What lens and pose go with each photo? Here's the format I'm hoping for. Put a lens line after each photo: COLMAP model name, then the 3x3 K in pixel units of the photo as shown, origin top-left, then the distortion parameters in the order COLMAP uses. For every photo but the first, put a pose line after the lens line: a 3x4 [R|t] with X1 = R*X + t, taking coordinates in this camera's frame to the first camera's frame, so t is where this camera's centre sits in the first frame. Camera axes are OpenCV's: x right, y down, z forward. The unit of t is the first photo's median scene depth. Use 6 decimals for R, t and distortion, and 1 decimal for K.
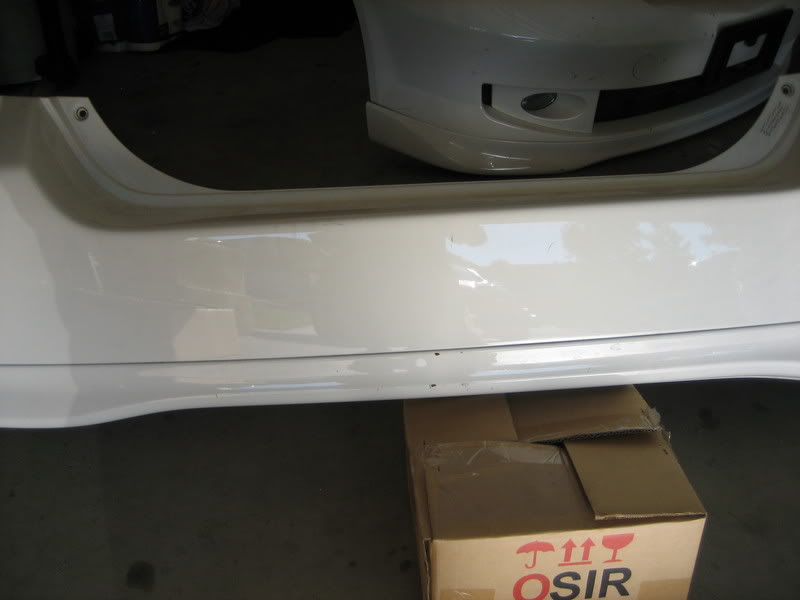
lens RADIAL K [[822.1, 0, 378.5], [0, 822.1, 309.9], [0, 0, 1]] dist [-0.073031, 0.000000]
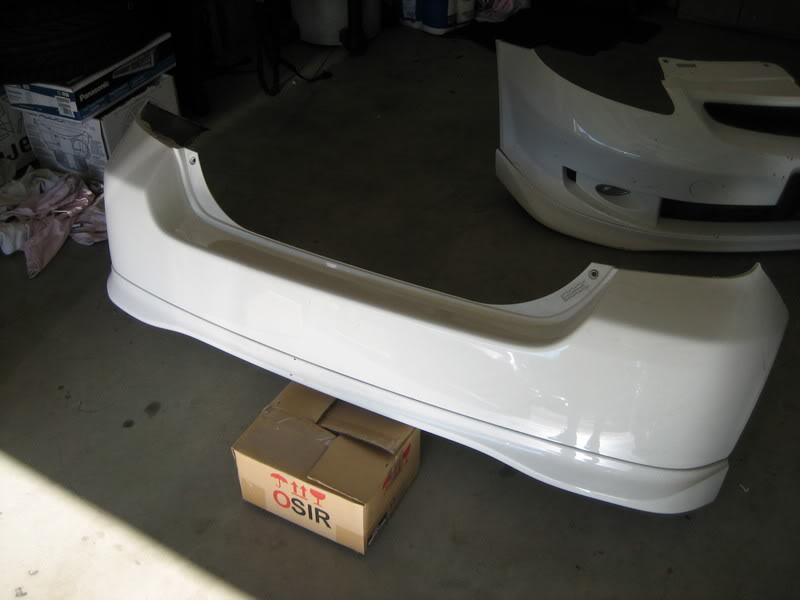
lens RADIAL K [[822.1, 0, 393.7], [0, 822.1, 307.1], [0, 0, 1]] dist [-0.073031, 0.000000]
pose [[0.848607, 0.346376, -0.399862, 0.811054], [-0.293204, 0.937084, 0.189488, -0.394431], [0.440339, -0.043560, 0.896774, -0.420259]]
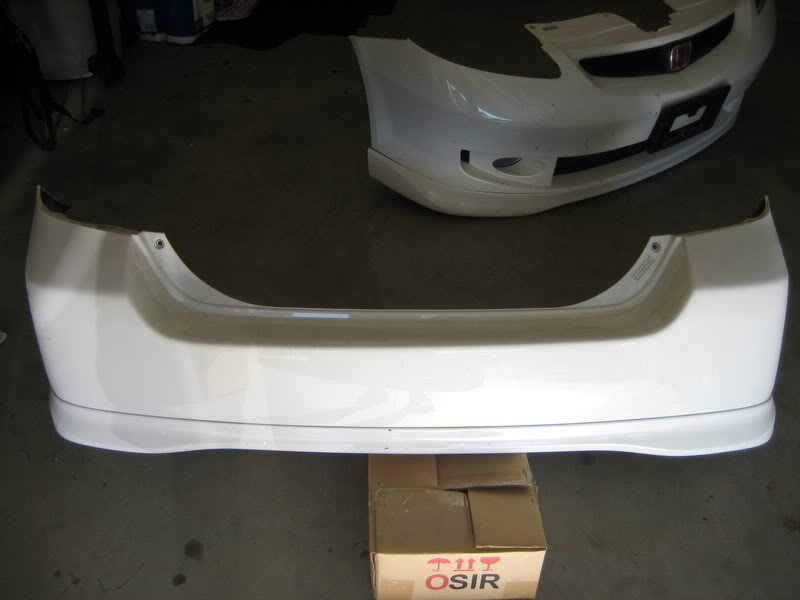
lens RADIAL K [[822.1, 0, 371.1], [0, 822.1, 305.9], [0, 0, 1]] dist [-0.073031, 0.000000]
pose [[0.998114, 0.059568, -0.014836, 0.039733], [-0.056944, 0.988692, 0.138728, -0.347916], [0.022932, -0.137622, 0.990219, -0.446595]]
